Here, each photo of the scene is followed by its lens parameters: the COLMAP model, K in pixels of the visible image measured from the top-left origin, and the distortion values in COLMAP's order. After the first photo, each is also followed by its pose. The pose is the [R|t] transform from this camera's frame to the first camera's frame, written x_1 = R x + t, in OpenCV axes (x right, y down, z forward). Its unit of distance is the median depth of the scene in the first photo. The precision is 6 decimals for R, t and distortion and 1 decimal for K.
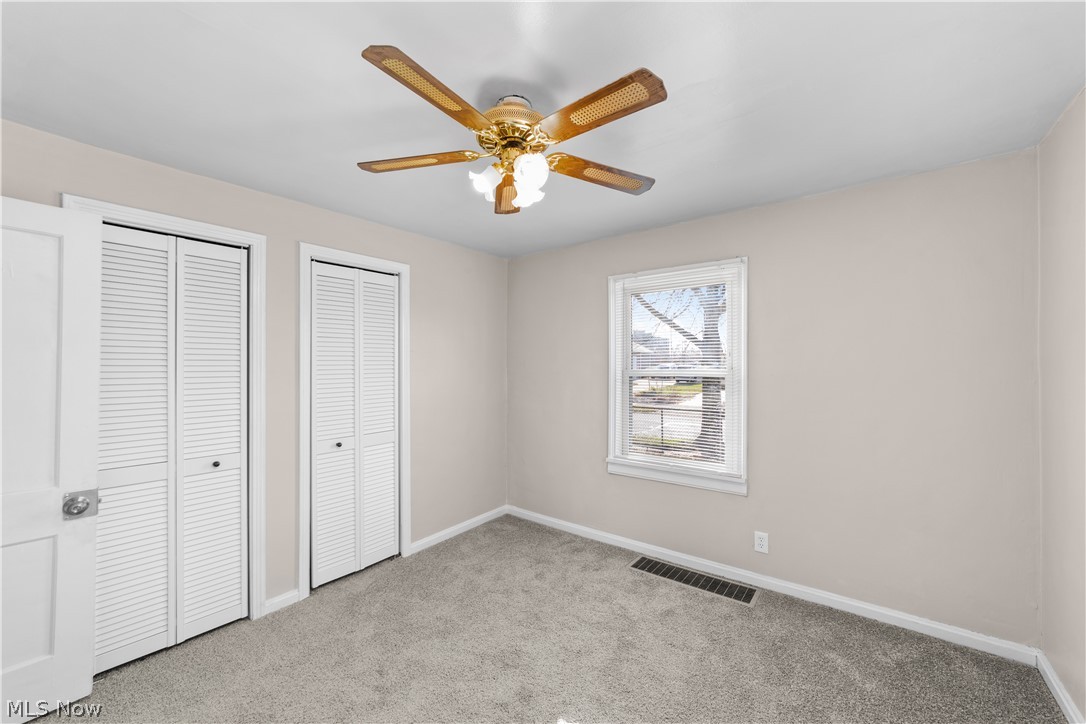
lens RADIAL K [[422.3, 0, 545.6], [0, 422.3, 366.0], [0, 0, 1]] dist [-0.008170, 0.001324]
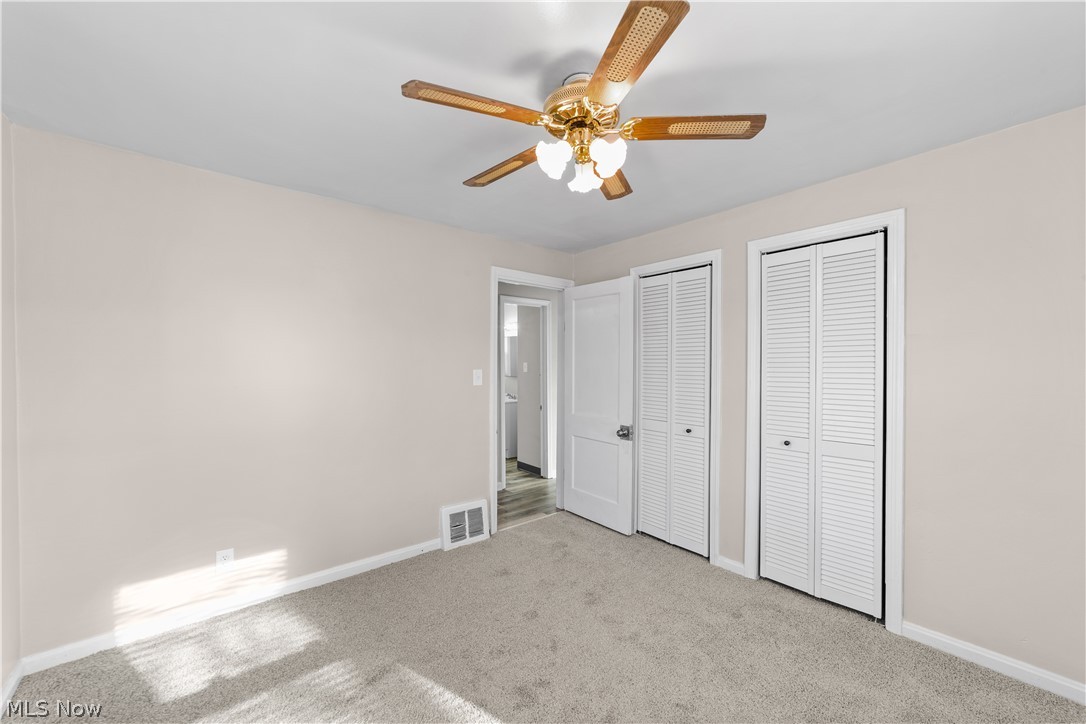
lens RADIAL K [[422.3, 0, 545.2], [0, 422.3, 361.8], [0, 0, 1]] dist [-0.008170, 0.001324]
pose [[-0.212891, 0.010463, -0.977020, 0.561245], [0.010392, 0.999910, 0.008444, -0.006873], [0.977021, -0.008355, -0.212981, 0.715557]]
